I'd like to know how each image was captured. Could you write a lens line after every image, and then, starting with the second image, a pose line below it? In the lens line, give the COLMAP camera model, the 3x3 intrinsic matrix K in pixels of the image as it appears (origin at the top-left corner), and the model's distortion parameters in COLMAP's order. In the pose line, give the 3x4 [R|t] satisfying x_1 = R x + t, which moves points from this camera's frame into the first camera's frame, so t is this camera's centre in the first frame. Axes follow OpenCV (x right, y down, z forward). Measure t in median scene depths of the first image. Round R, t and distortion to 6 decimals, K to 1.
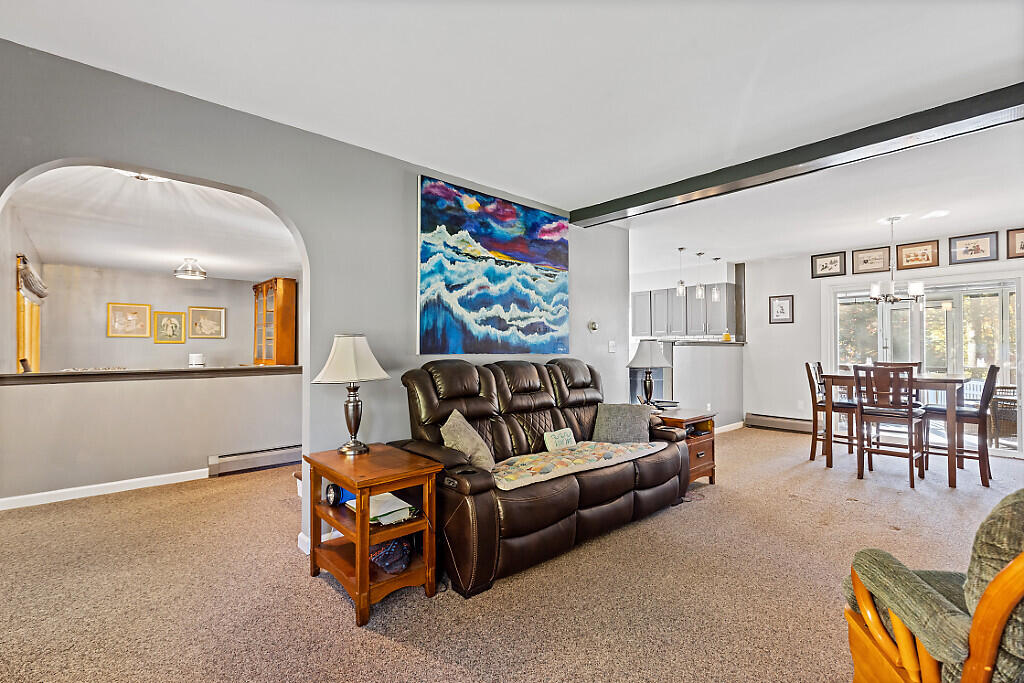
lens RADIAL K [[487.5, 0, 505.0], [0, 487.5, 340.0], [0, 0, 1]] dist [-0.008843, -0.002471]
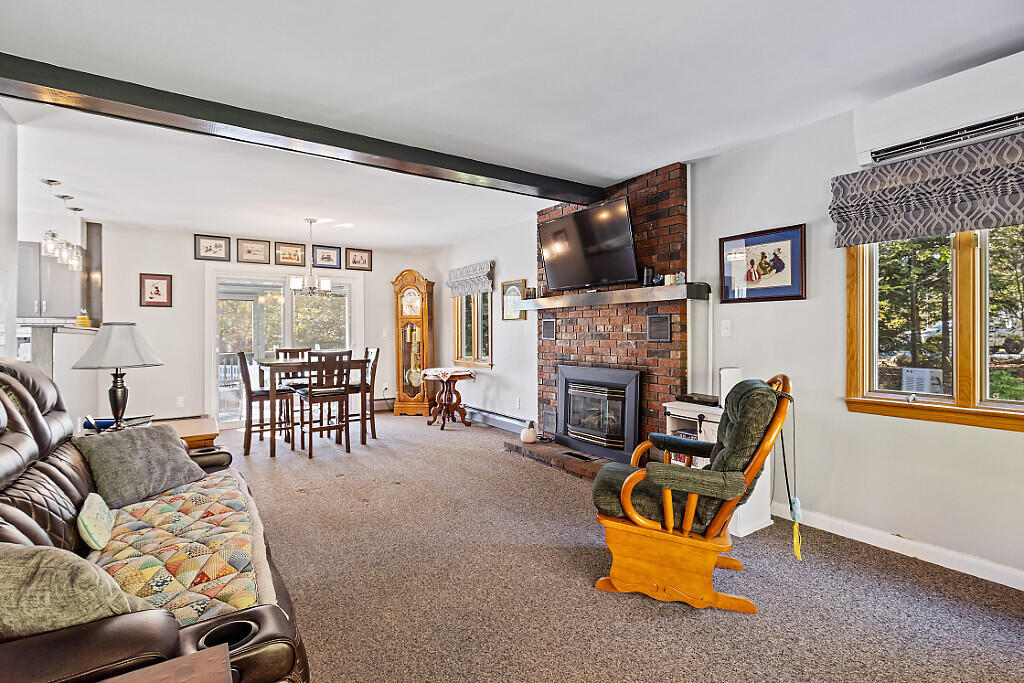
lens RADIAL K [[487.5, 0, 505.2], [0, 487.5, 337.8], [0, 0, 1]] dist [-0.008843, -0.002471]
pose [[0.099906, -0.005306, 0.994983, -0.229031], [-0.007828, 0.999951, 0.006119, 0.009768], [-0.994966, -0.008400, 0.099859, 0.372011]]
